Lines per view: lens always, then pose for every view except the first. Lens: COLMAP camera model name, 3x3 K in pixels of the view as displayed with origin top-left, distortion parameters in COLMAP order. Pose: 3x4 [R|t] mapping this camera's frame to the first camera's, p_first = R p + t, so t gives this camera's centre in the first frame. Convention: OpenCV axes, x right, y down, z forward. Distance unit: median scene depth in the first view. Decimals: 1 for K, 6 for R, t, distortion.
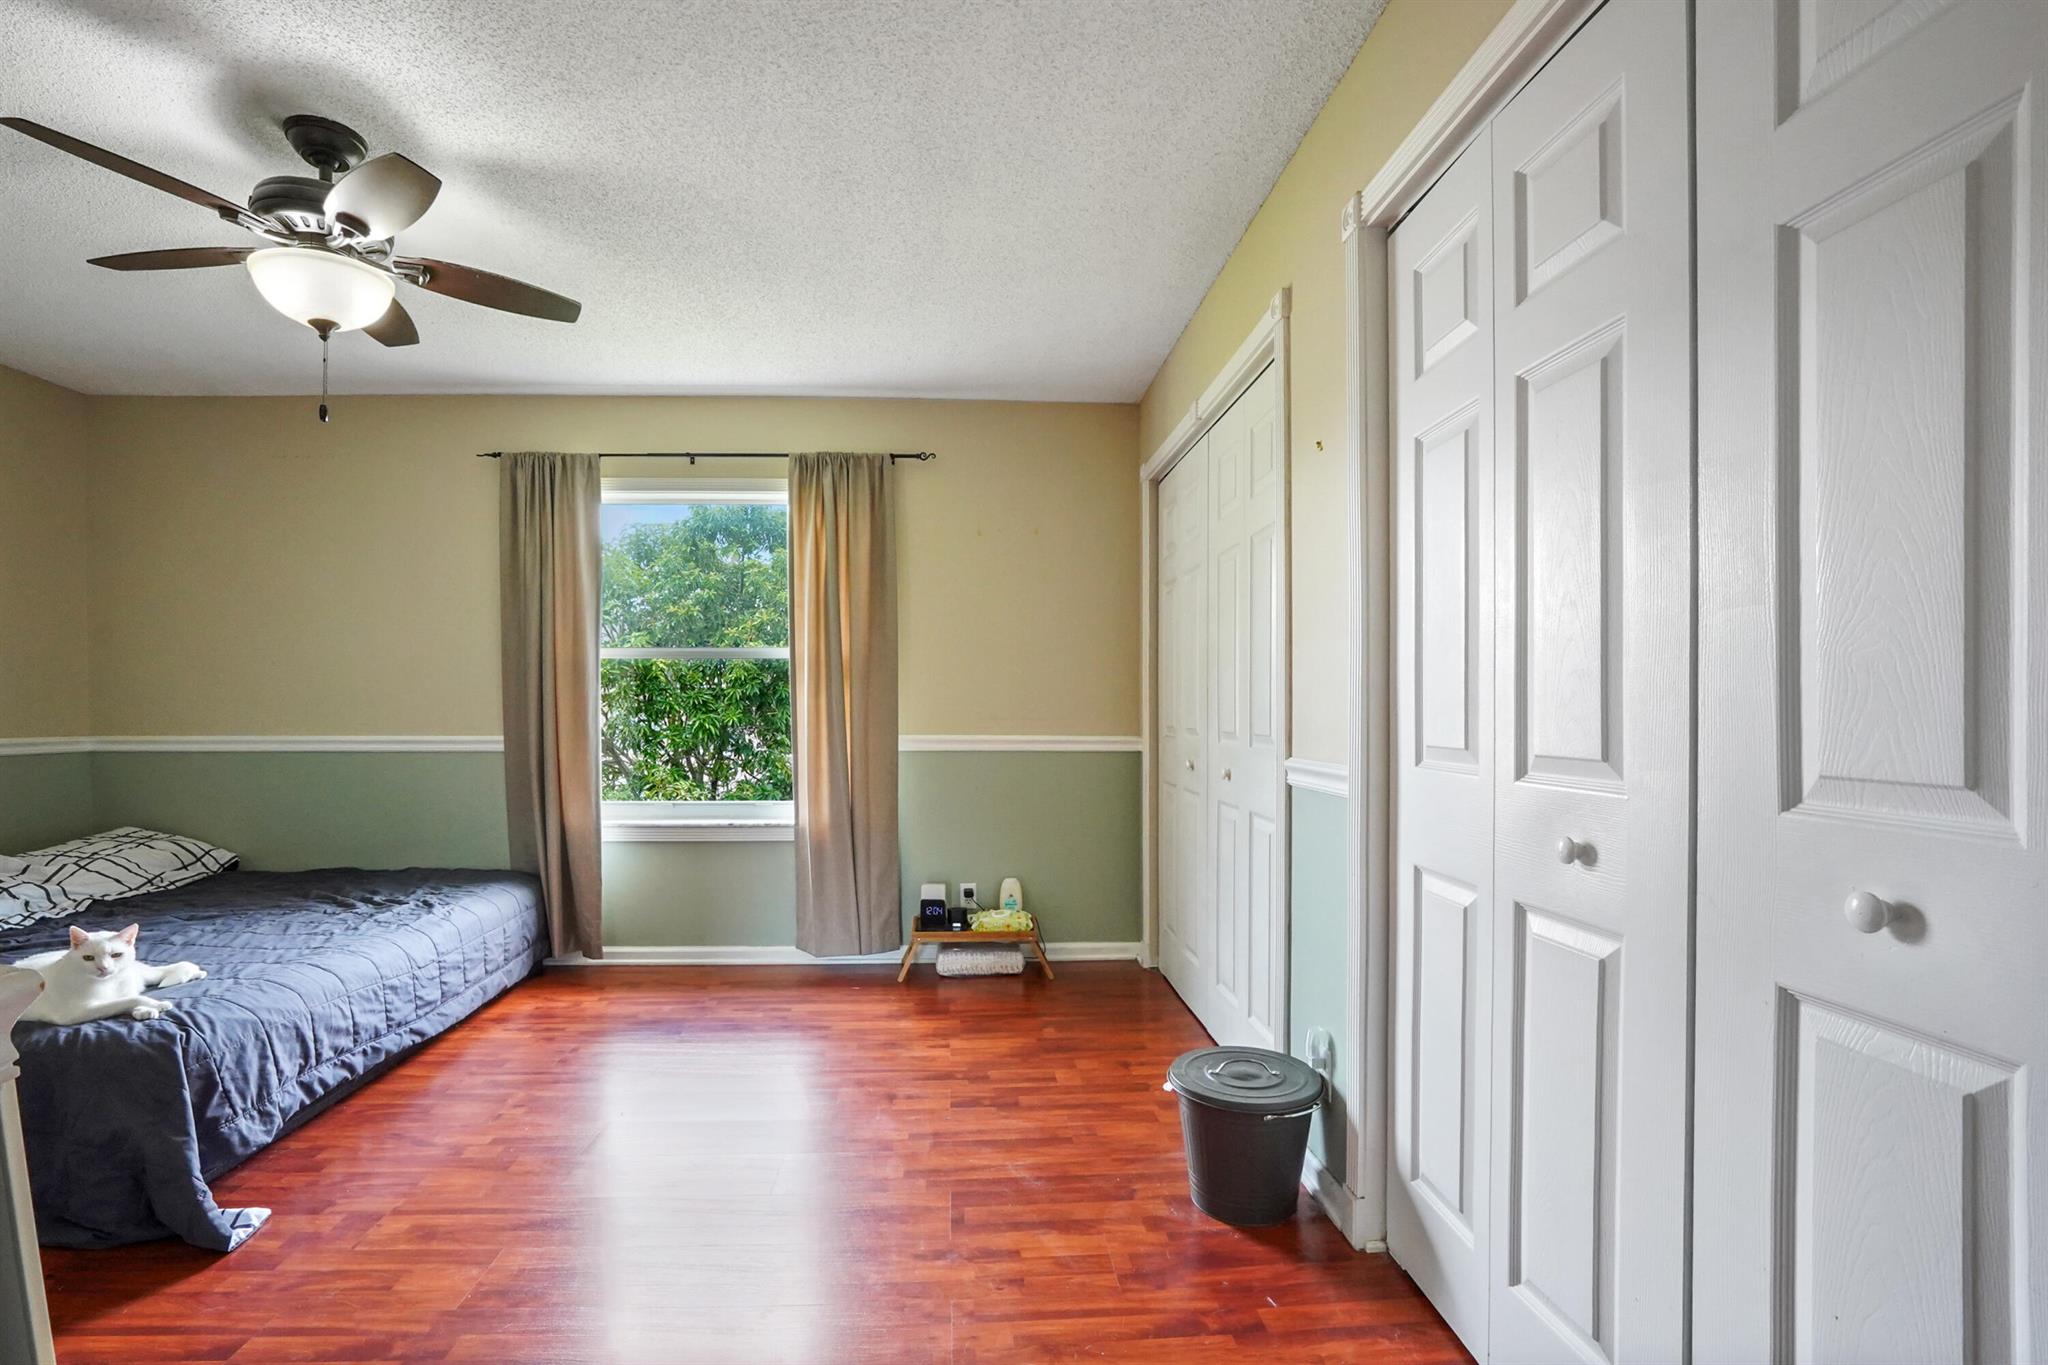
lens RADIAL K [[922.7, 0, 1027.1], [0, 922.7, 728.8], [0, 0, 1]] dist [-0.062301, 0.012286]
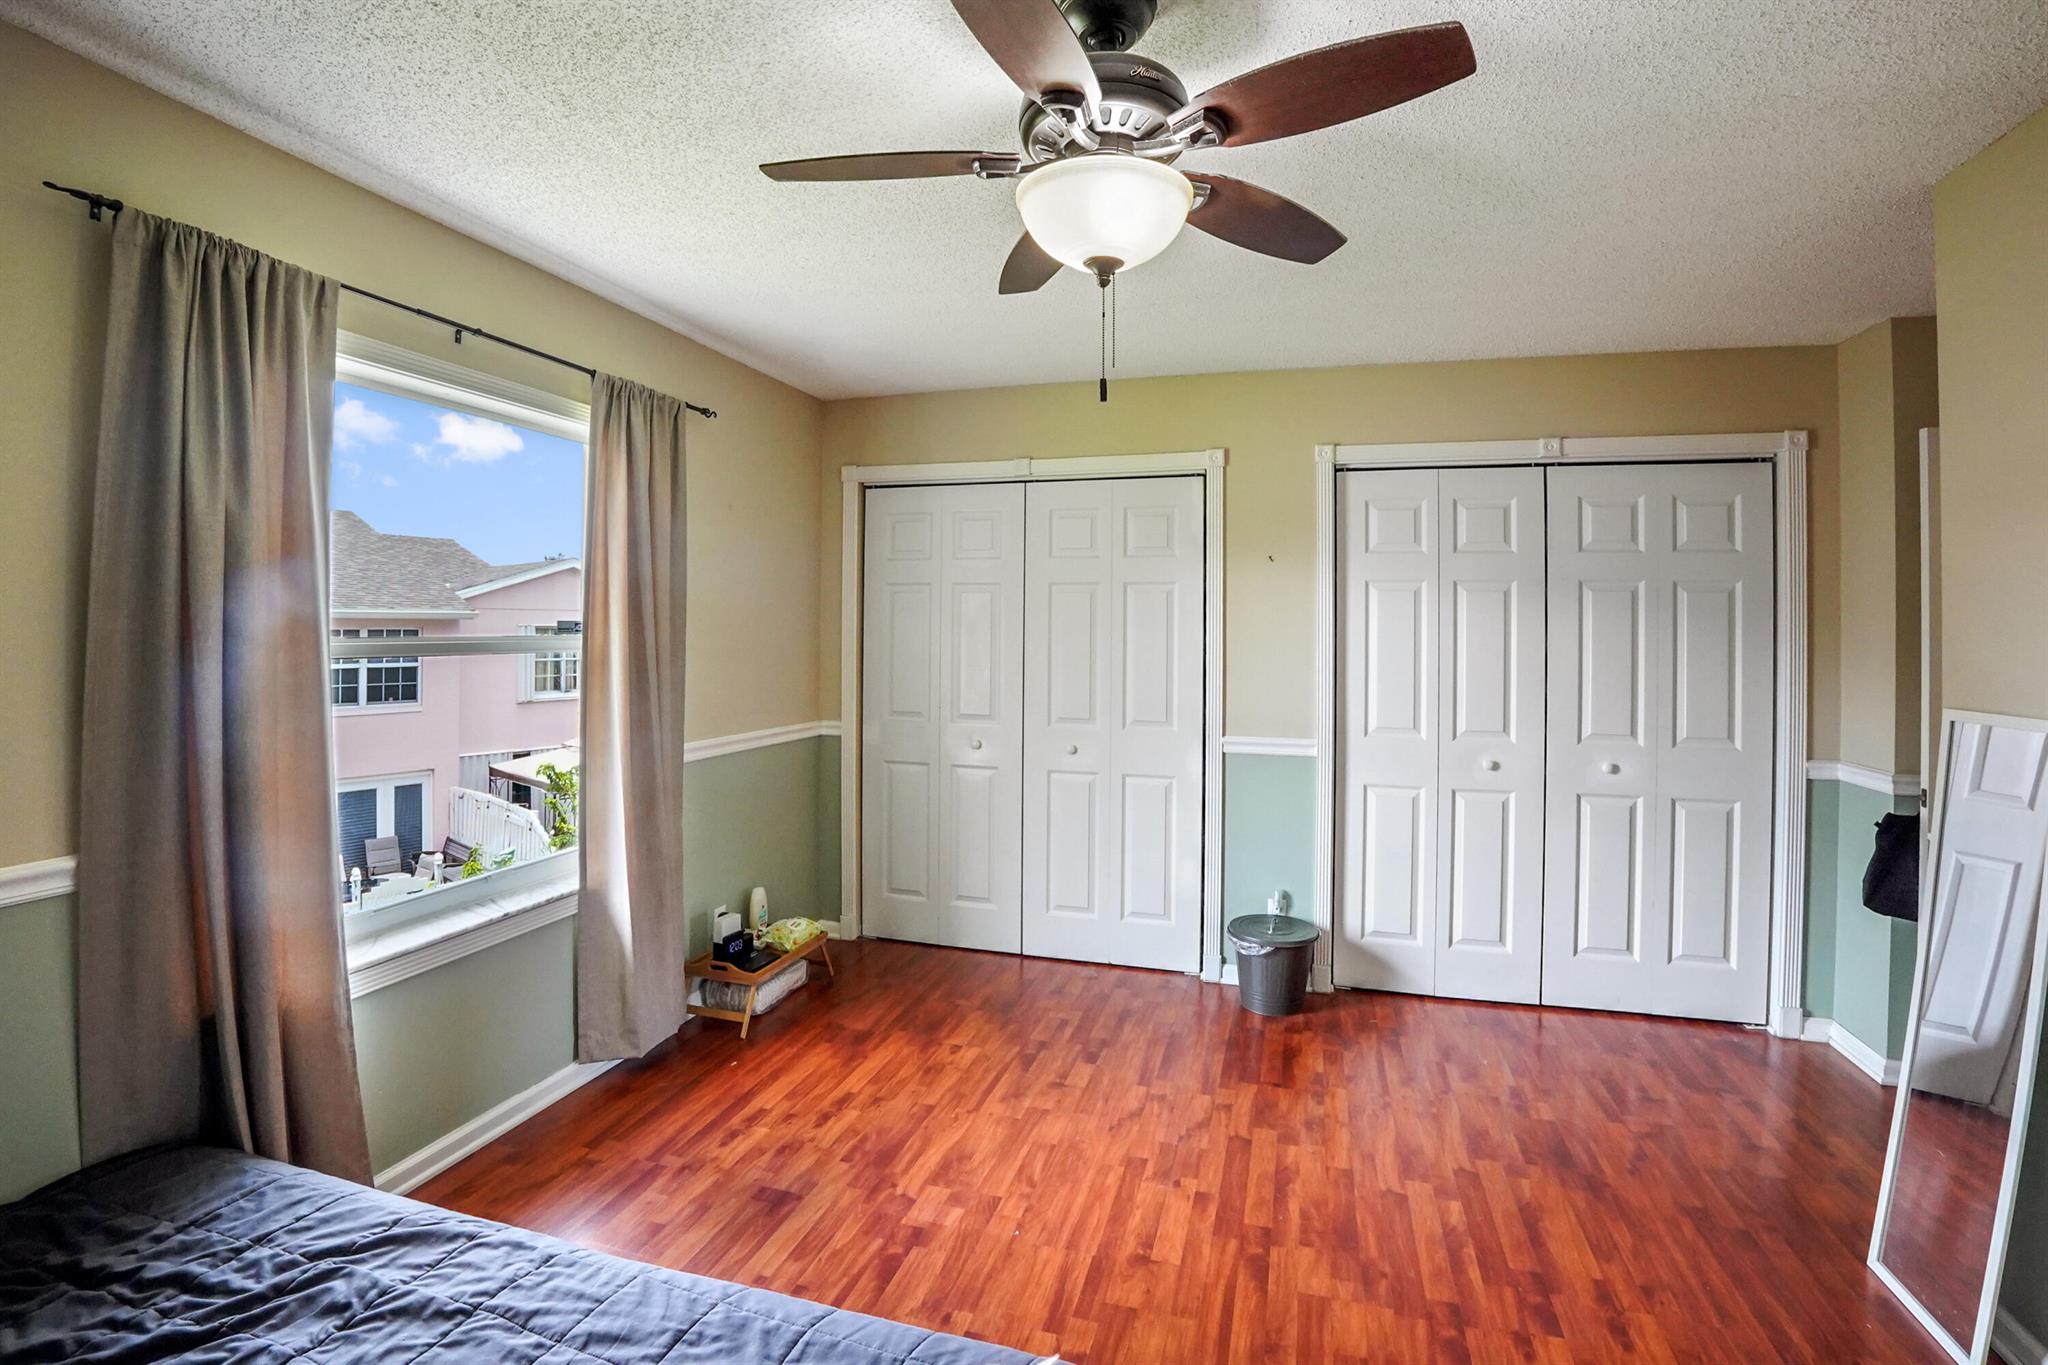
lens RADIAL K [[922.7, 0, 1047.2], [0, 922.7, 609.9], [0, 0, 1]] dist [-0.062301, 0.012286]
pose [[0.344679, 0.017531, 0.938557, -0.960299], [0.012010, 0.999661, -0.023083, -0.111348], [-0.938644, 0.019228, 0.344351, 0.513595]]
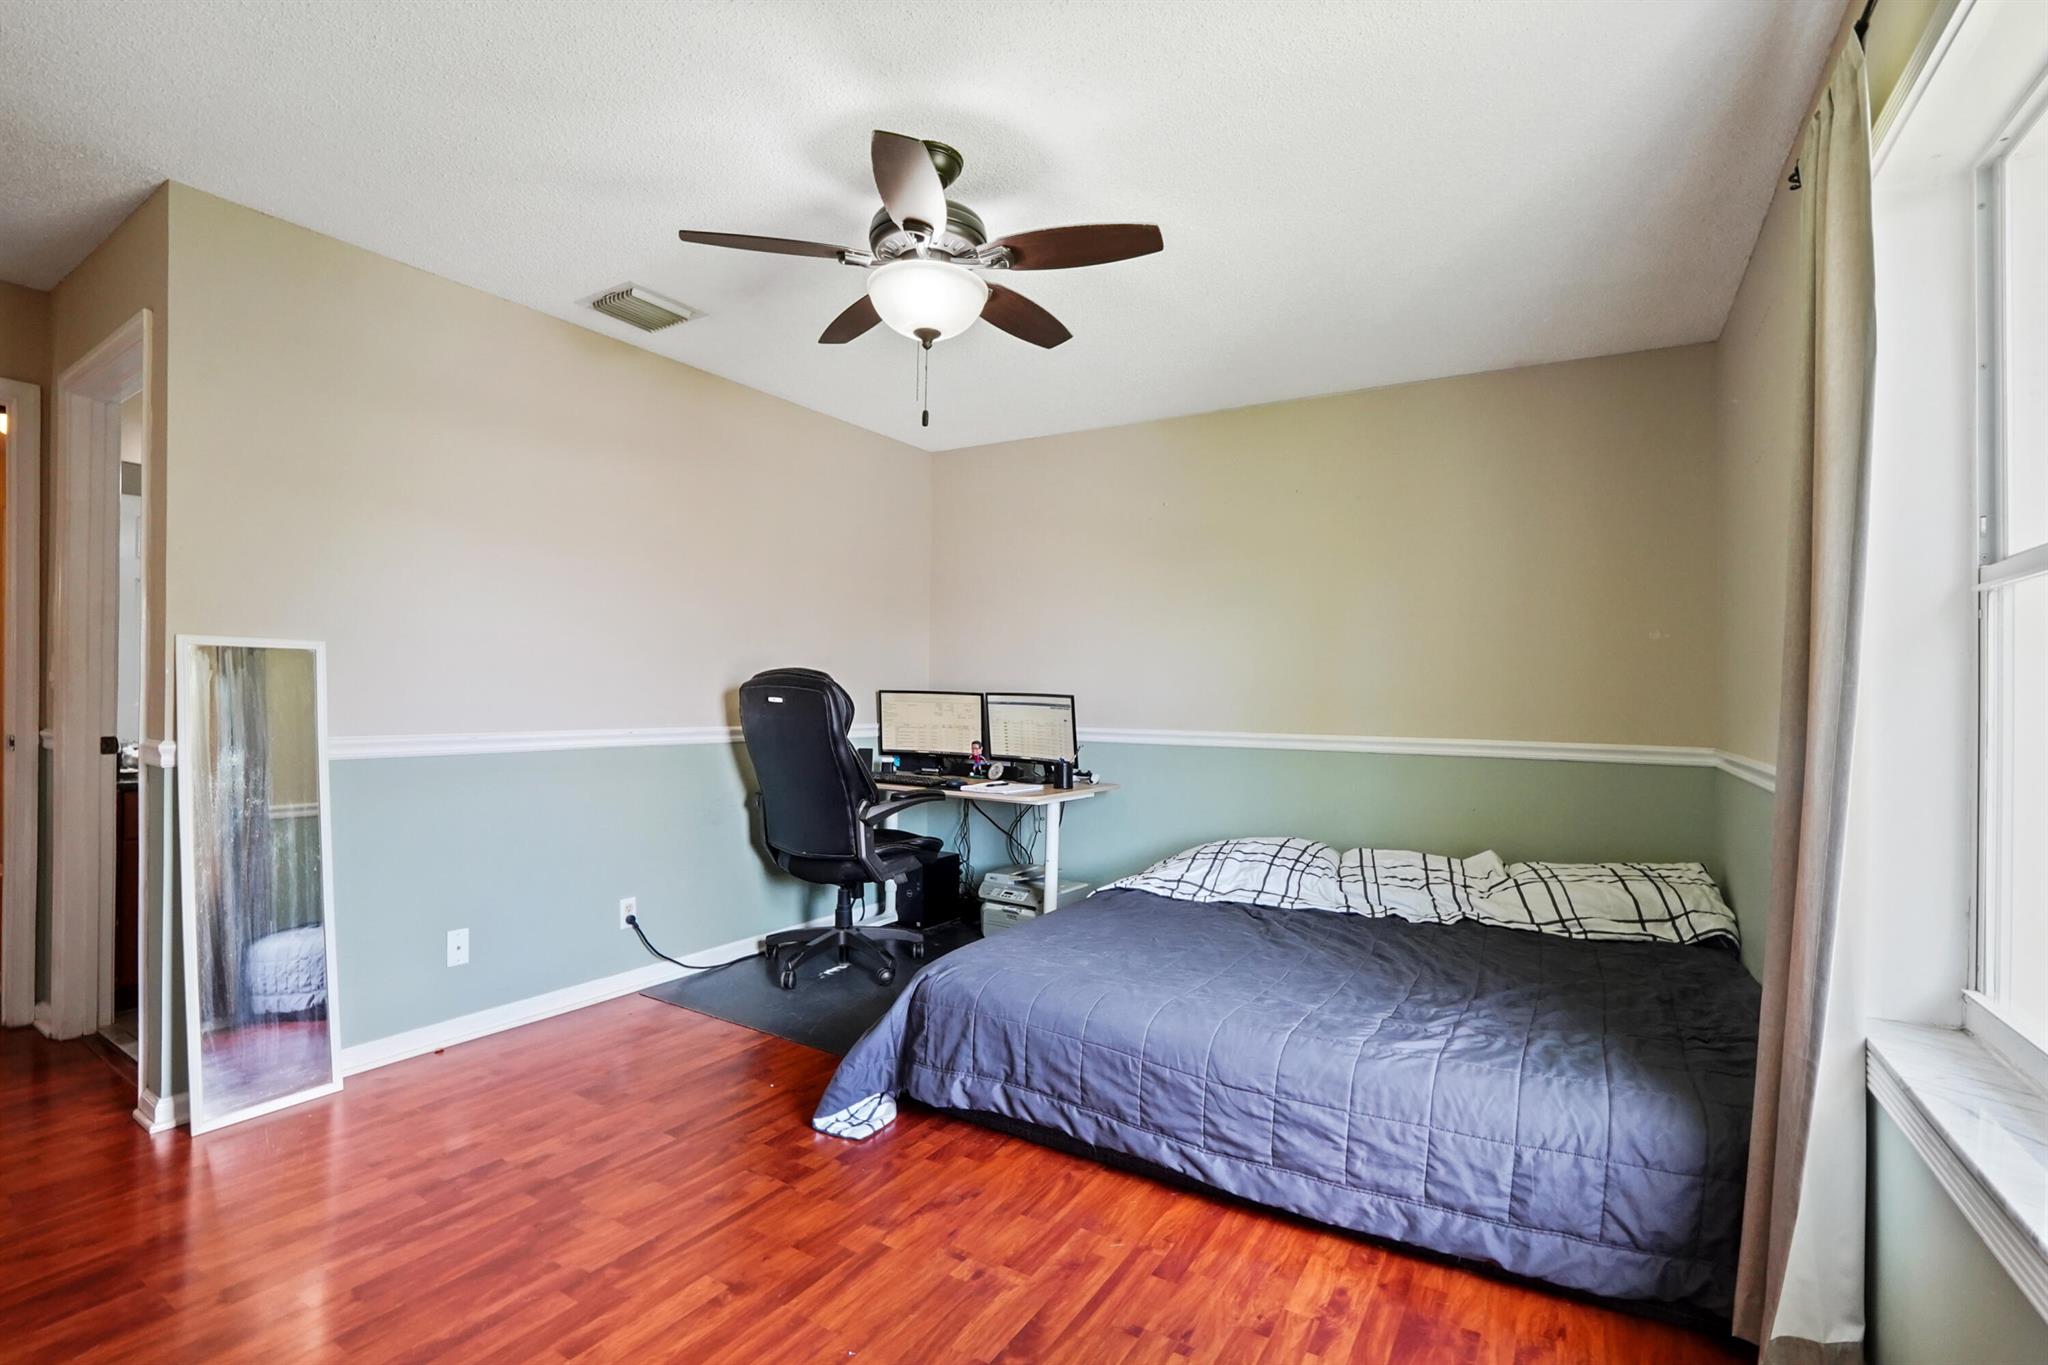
lens RADIAL K [[922.7, 0, 1026.3], [0, 922.7, 684.6], [0, 0, 1]] dist [-0.062301, 0.012286]
pose [[-0.588779, -0.017371, -0.808107, -0.006428], [-0.032975, 0.999453, 0.002541, -0.036724], [0.807621, 0.028143, -0.589030, 1.117084]]
